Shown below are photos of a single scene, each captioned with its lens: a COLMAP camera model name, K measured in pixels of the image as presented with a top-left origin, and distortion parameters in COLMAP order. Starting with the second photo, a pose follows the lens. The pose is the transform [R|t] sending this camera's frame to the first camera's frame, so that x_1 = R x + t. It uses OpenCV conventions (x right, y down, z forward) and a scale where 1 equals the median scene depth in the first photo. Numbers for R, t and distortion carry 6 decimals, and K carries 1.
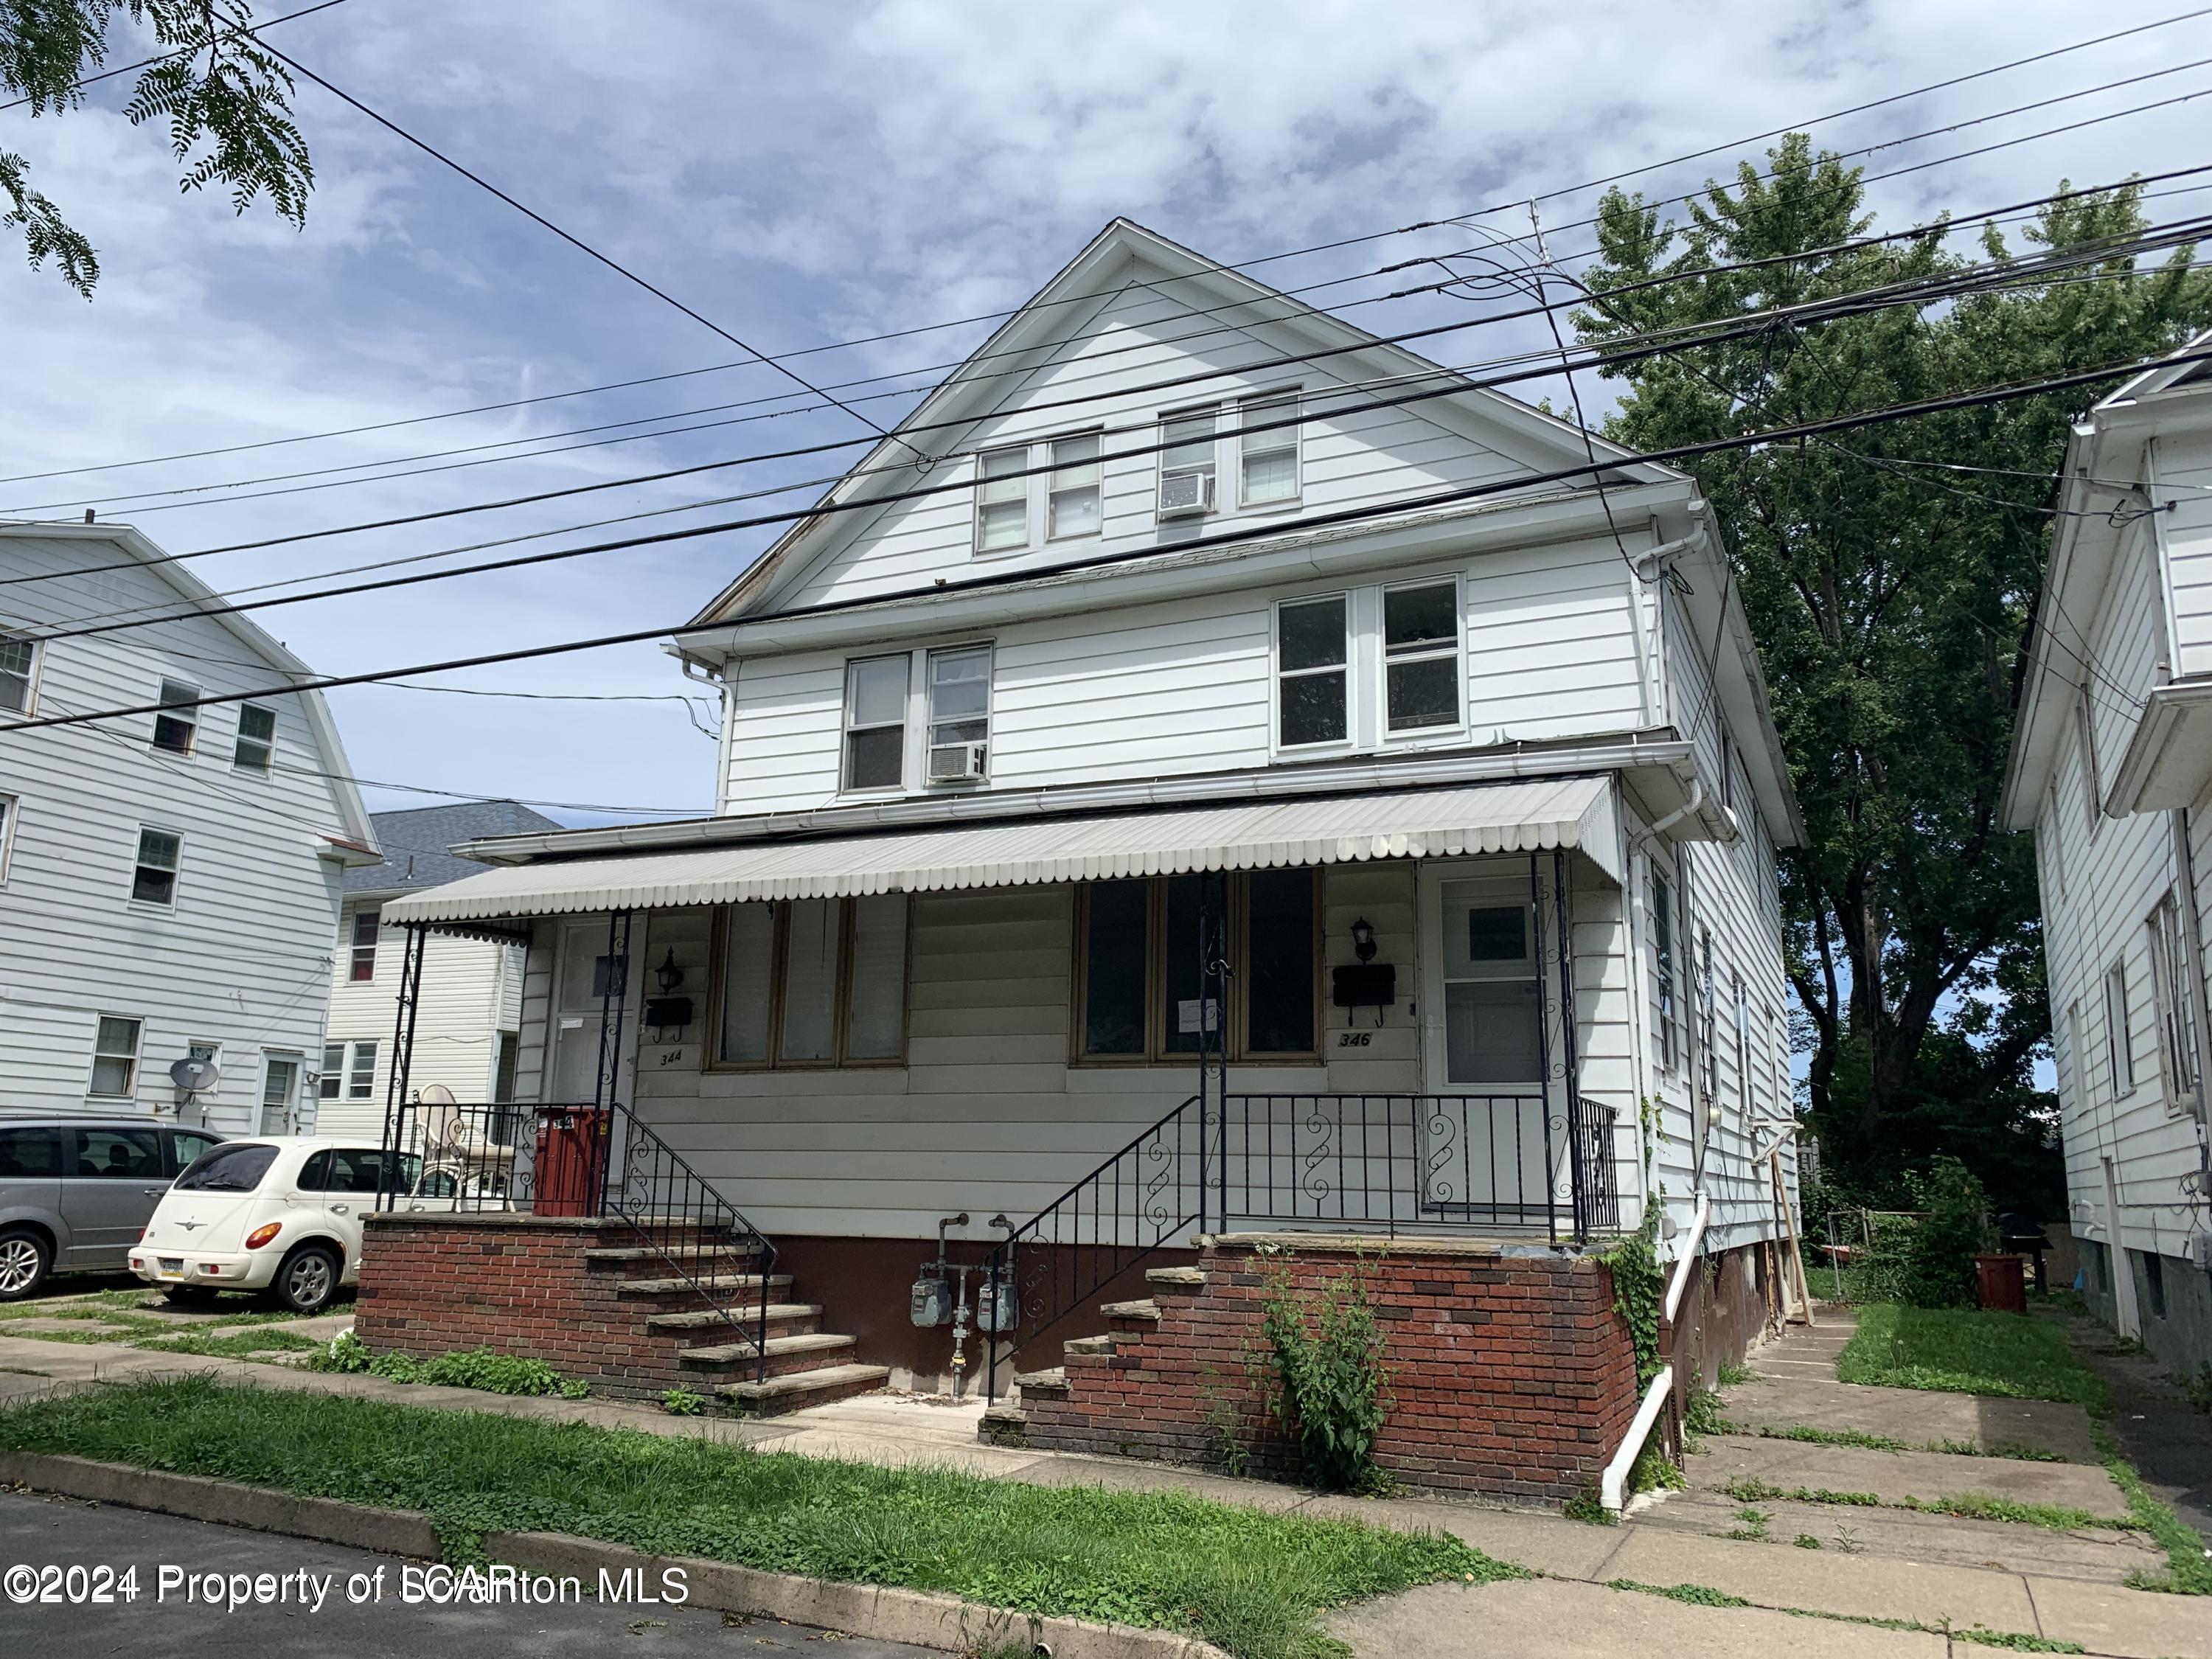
lens RADIAL K [[1648.9, 0, 1061.3], [0, 1648.9, 822.5], [0, 0, 1]] dist [0.011675, -0.002464]
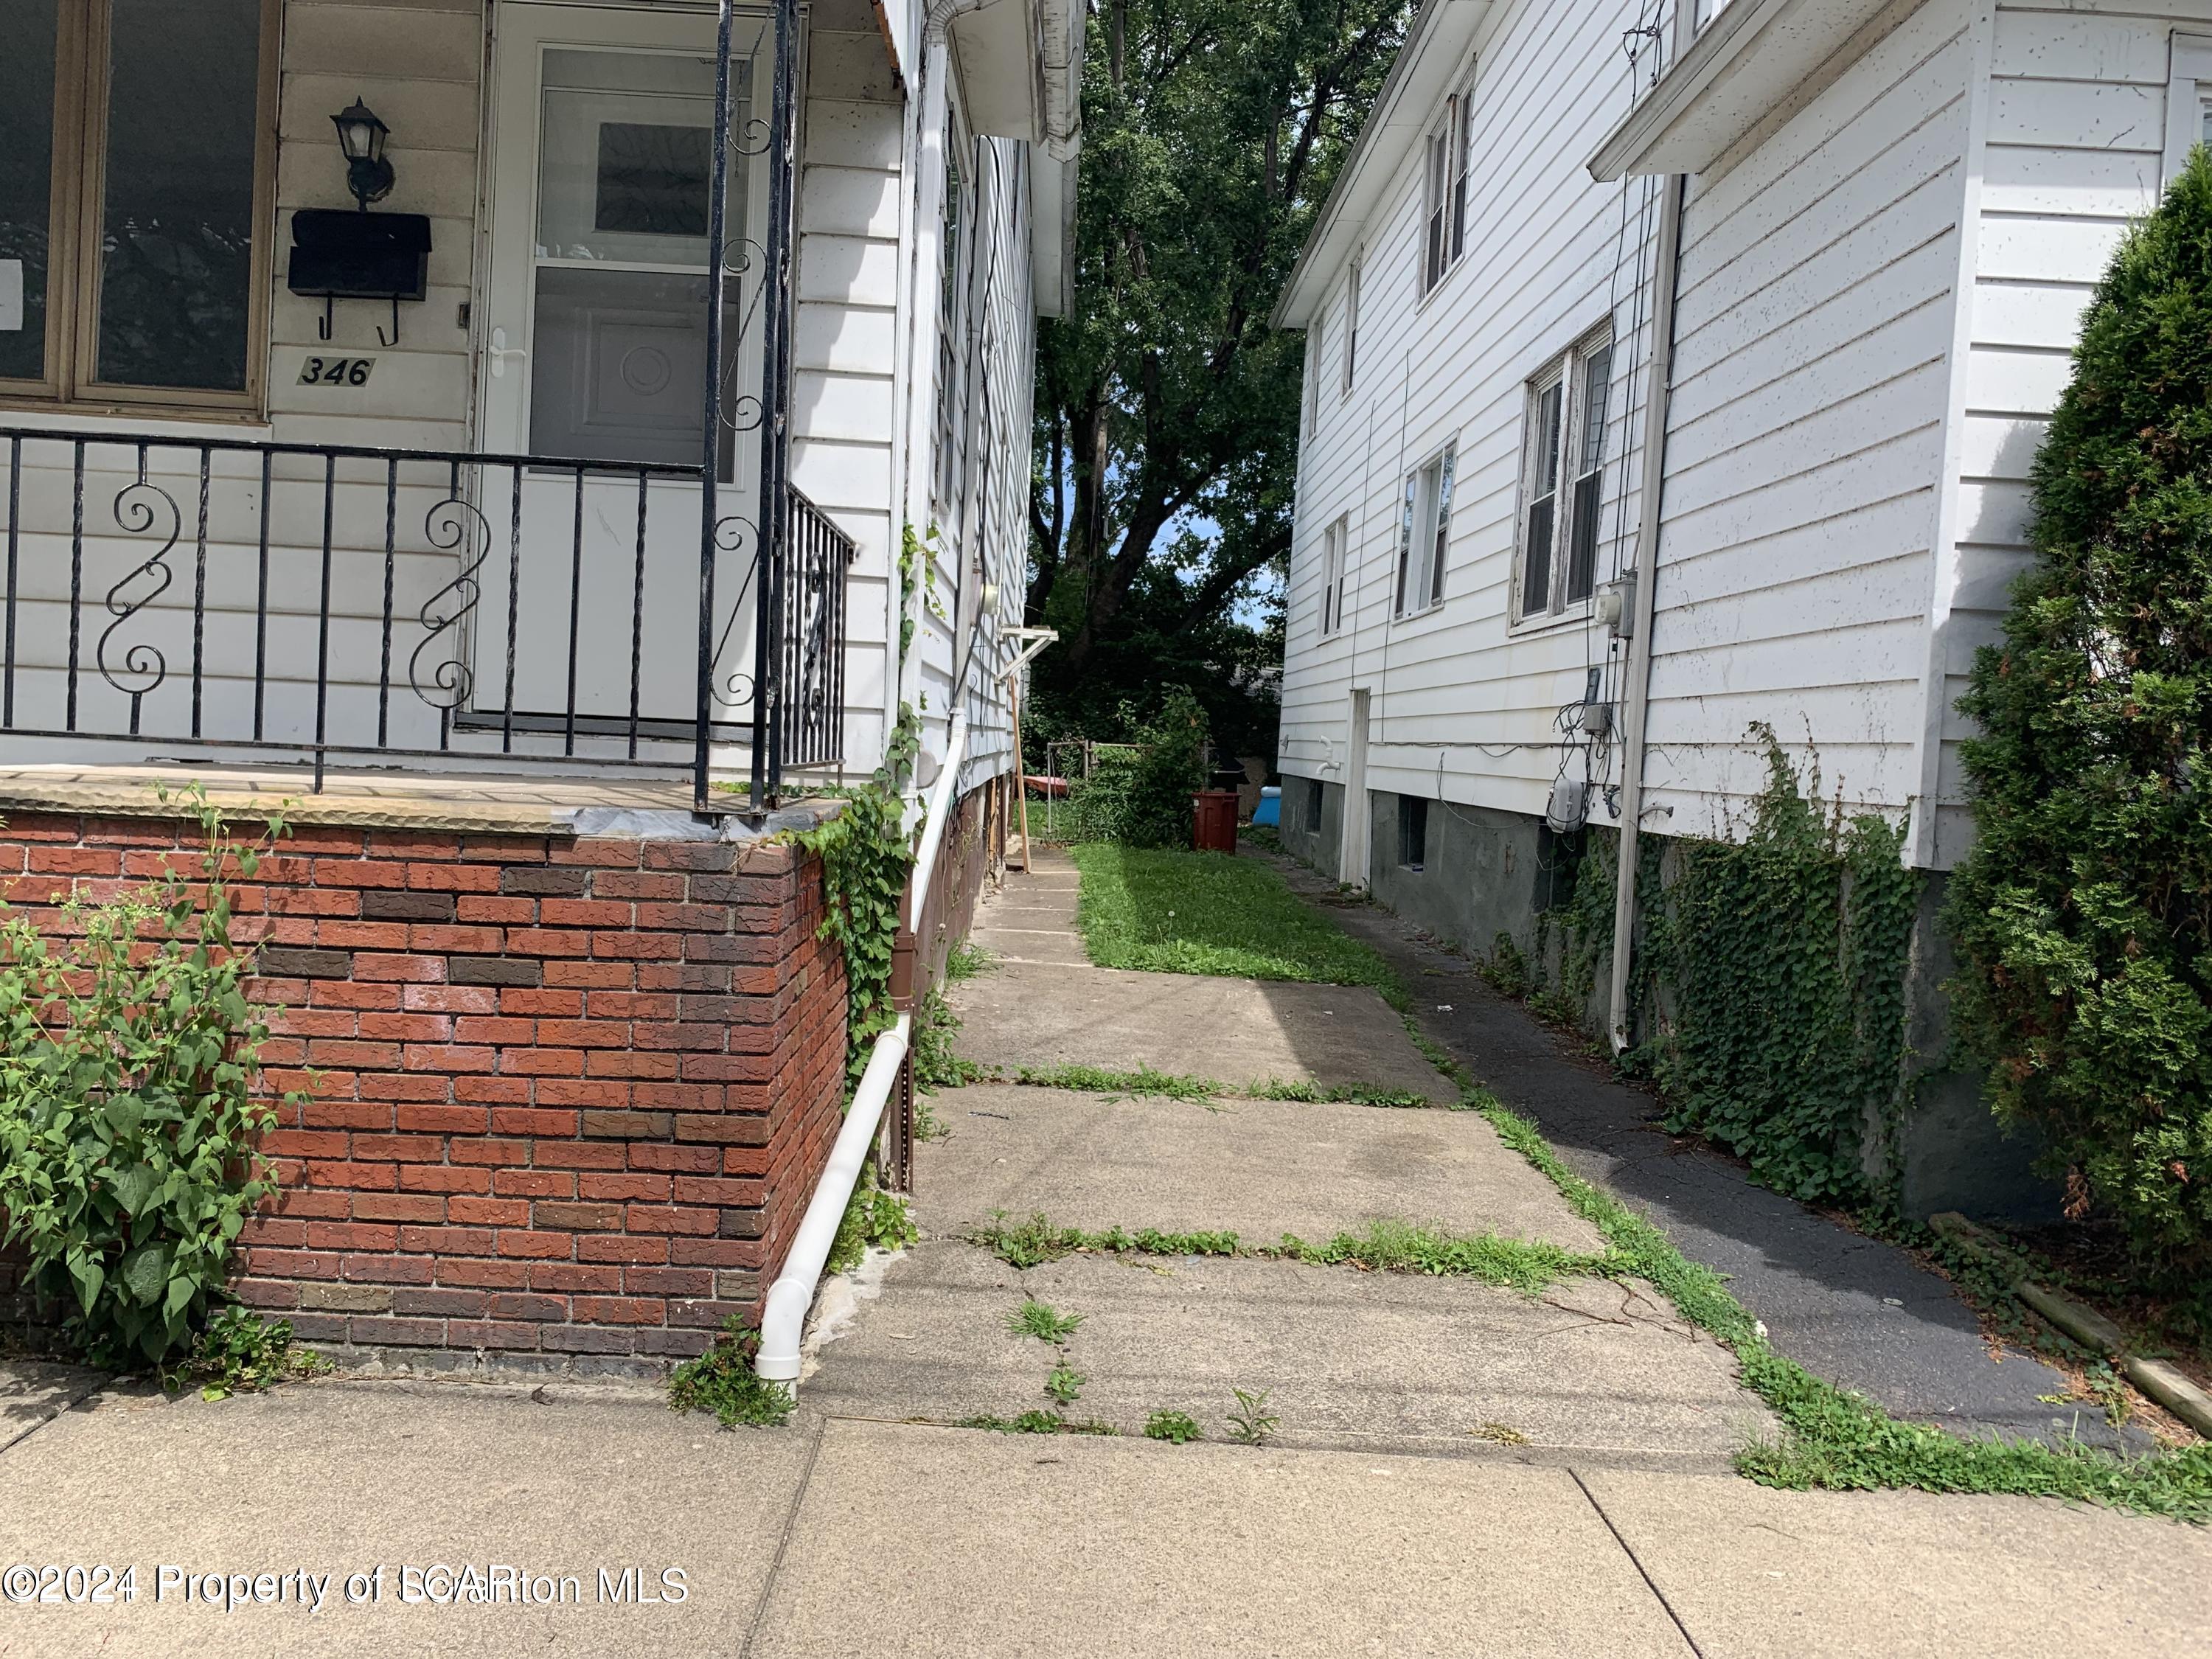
lens RADIAL K [[1673.2, 0, 1106.0], [0, 1673.2, 829.5], [0, 0, 1]] dist [0.094348, -0.145291]
pose [[0.882296, -0.001084, 0.470693, 0.161007], [-0.133089, 0.958617, 0.251678, 0.118695], [-0.451487, -0.284698, 0.845640, 0.505411]]
